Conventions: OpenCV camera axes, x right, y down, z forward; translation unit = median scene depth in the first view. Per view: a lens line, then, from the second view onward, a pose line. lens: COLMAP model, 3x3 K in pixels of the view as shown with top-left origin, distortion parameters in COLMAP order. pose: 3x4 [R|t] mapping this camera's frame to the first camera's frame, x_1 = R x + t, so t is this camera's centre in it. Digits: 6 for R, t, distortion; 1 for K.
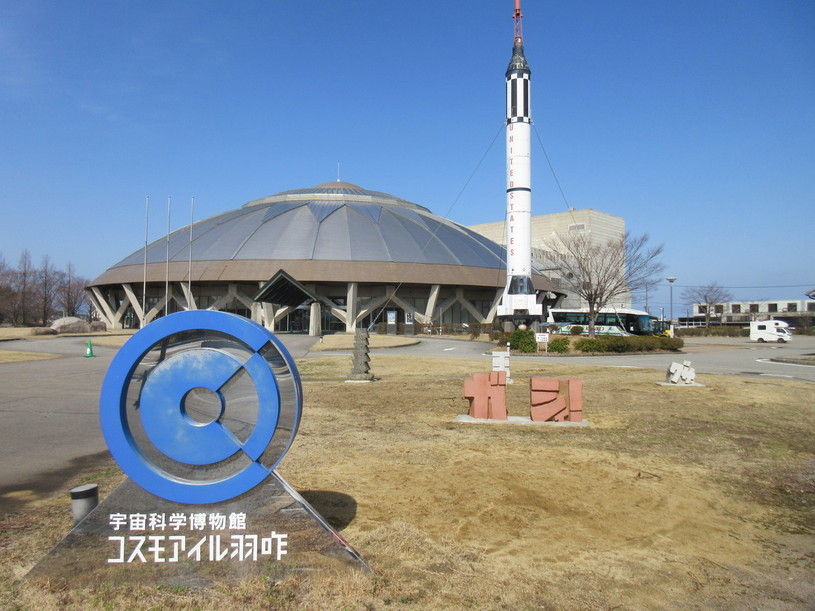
lens RADIAL K [[596.0, 0, 413.2], [0, 596.0, 317.8], [0, 0, 1]] dist [0.003313, -0.006423]
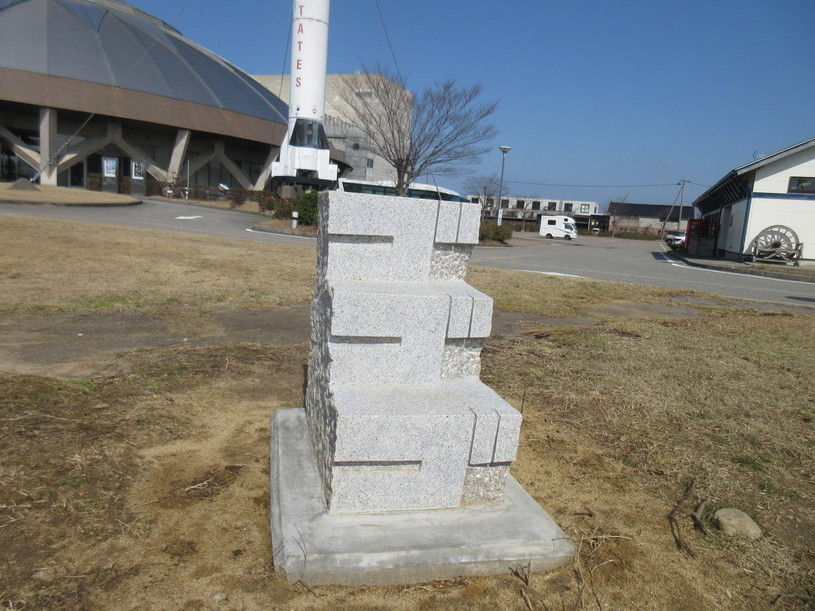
lens RADIAL K [[596.0, 0, 413.2], [0, 596.0, 317.8], [0, 0, 1]] dist [0.003313, -0.006423]
pose [[0.925643, 0.011346, 0.378228, 0.033654], [-0.085767, 0.979827, 0.180508, 0.018561], [-0.368550, -0.199526, 0.907943, 0.282990]]
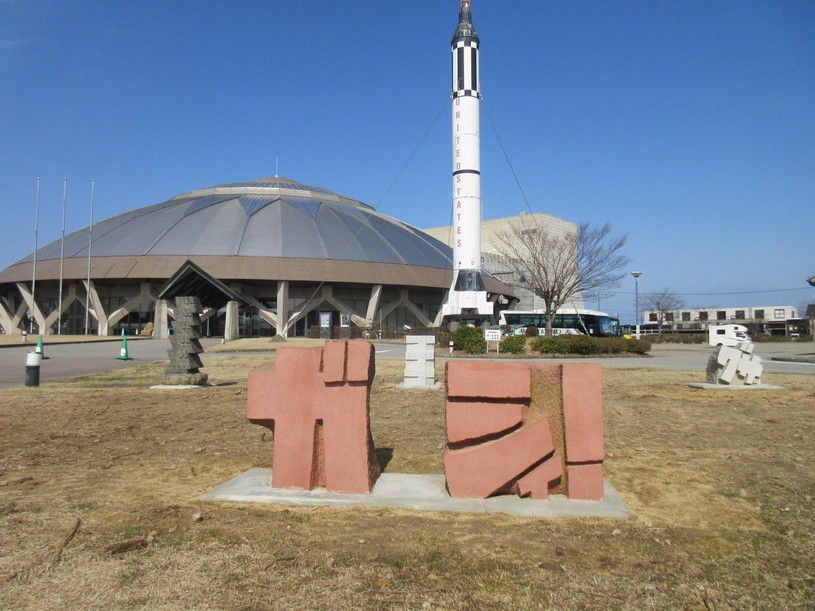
lens RADIAL K [[600.0, 0, 410.8], [0, 600.0, 318.2], [0, 0, 1]] dist [-0.012653, -0.002064]
pose [[0.997217, 0.000249, 0.074554, 0.029007], [0.001080, 0.999841, -0.017778, 0.015843], [-0.074546, 0.017809, 0.997059, 0.126907]]
